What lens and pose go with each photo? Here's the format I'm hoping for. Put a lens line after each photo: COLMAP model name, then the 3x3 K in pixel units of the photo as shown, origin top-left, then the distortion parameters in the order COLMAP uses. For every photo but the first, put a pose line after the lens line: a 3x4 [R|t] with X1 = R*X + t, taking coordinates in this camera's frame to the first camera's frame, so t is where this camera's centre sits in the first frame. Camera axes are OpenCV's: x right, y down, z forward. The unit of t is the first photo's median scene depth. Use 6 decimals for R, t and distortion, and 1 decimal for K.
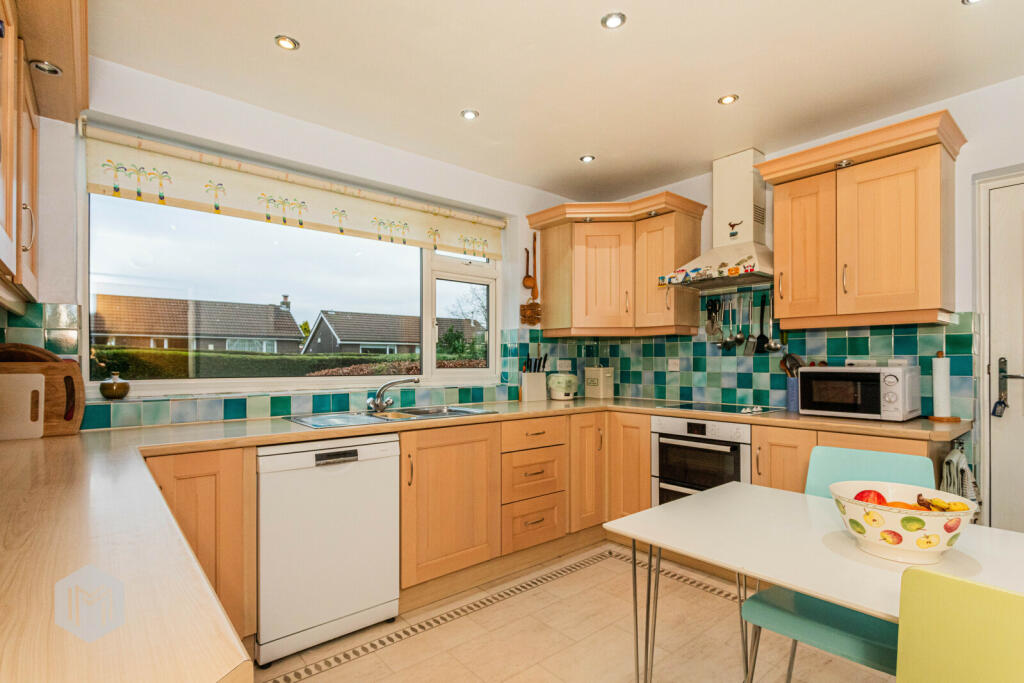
lens RADIAL K [[504.6, 0, 528.2], [0, 504.6, 346.6], [0, 0, 1]] dist [-0.004592, -0.000220]
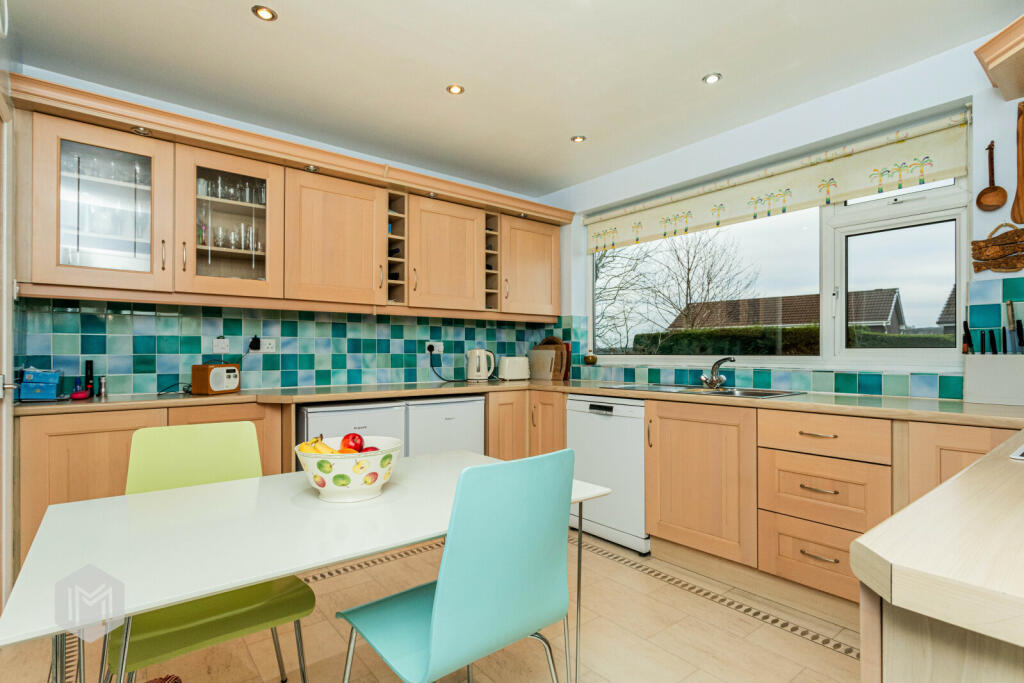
lens RADIAL K [[504.6, 0, 528.2], [0, 504.6, 346.6], [0, 0, 1]] dist [-0.004592, -0.000220]
pose [[-0.029756, -0.014103, -0.999458, 0.832623], [0.030391, 0.999425, -0.015007, 0.048451], [0.999095, -0.030821, -0.029310, 0.679593]]
